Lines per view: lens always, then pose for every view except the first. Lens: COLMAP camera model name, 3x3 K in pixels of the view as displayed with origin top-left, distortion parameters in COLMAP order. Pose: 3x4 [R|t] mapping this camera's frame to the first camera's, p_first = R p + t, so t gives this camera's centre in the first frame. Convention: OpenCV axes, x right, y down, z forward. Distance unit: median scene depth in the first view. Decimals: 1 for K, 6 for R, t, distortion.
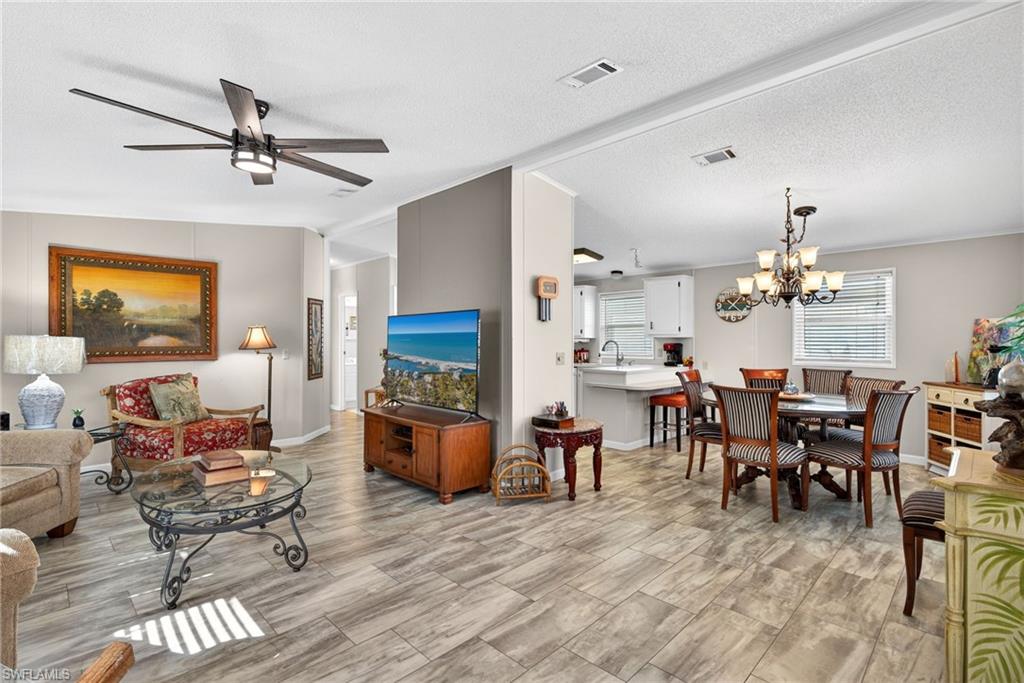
lens RADIAL K [[461.1, 0, 506.0], [0, 461.1, 339.1], [0, 0, 1]] dist [0.001413, 0.000203]
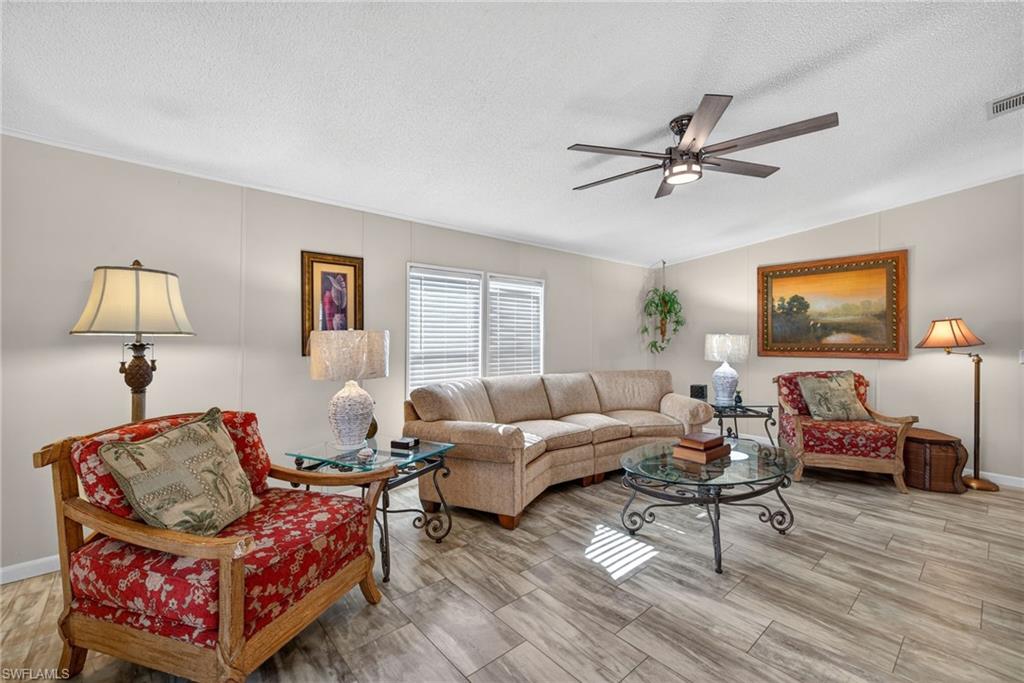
lens RADIAL K [[426.2, 0, 524.1], [0, 426.2, 339.1], [0, 0, 1]] dist [0.001189, 0.000028]
pose [[-0.043120, -0.001973, -0.999068, 0.257743], [0.003994, 0.999990, -0.002148, 0.005728], [0.999062, -0.004083, -0.043112, 0.349677]]
